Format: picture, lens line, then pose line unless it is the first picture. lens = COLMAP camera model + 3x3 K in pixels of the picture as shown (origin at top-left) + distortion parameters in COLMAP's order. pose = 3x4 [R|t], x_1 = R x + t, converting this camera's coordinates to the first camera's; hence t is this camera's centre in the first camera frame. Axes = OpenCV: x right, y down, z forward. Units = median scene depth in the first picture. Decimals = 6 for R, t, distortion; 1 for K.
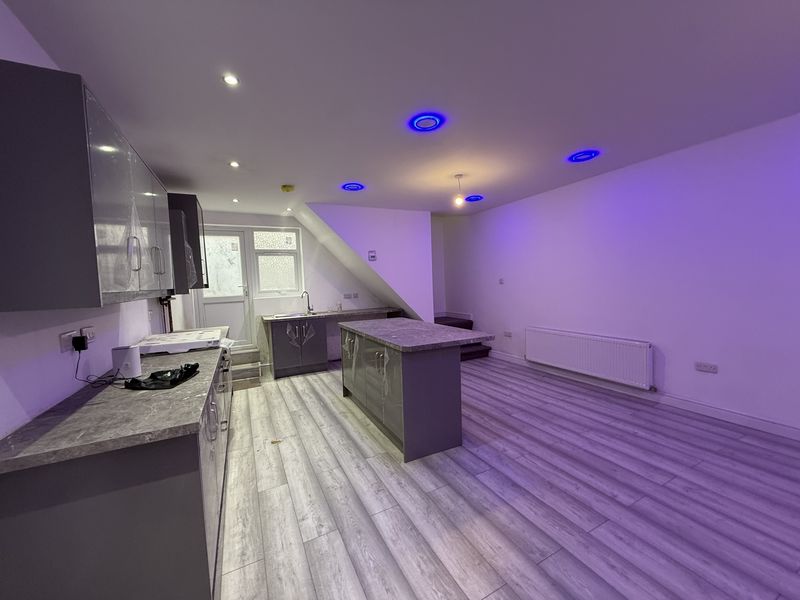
lens RADIAL K [[316.4, 0, 398.0], [0, 316.4, 303.5], [0, 0, 1]] dist [-0.001308, 0.000006]
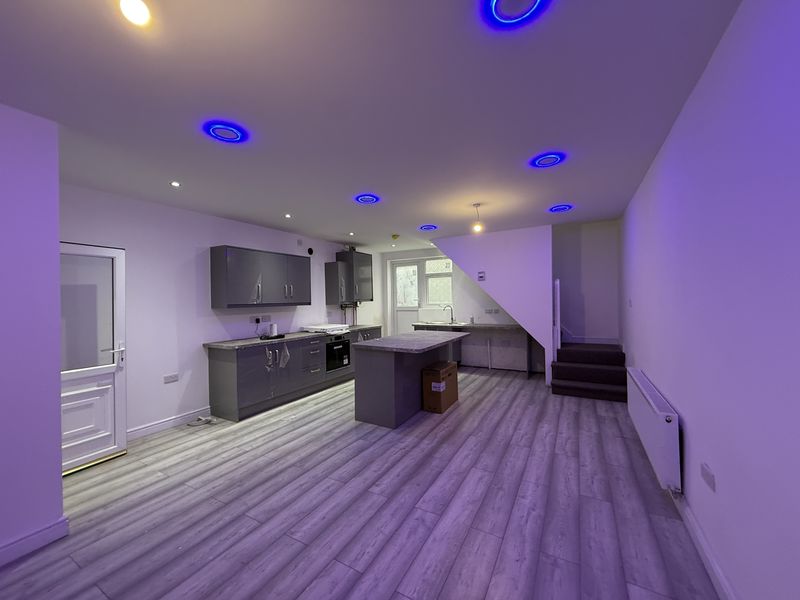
lens RADIAL K [[316.4, 0, 395.3], [0, 316.4, 298.4], [0, 0, 1]] dist [-0.001308, 0.000006]
pose [[0.549379, 0.023151, -0.835252, 1.126293], [-0.063316, 0.997896, -0.013986, -0.062513], [0.833171, 0.060569, 0.549689, 0.225818]]
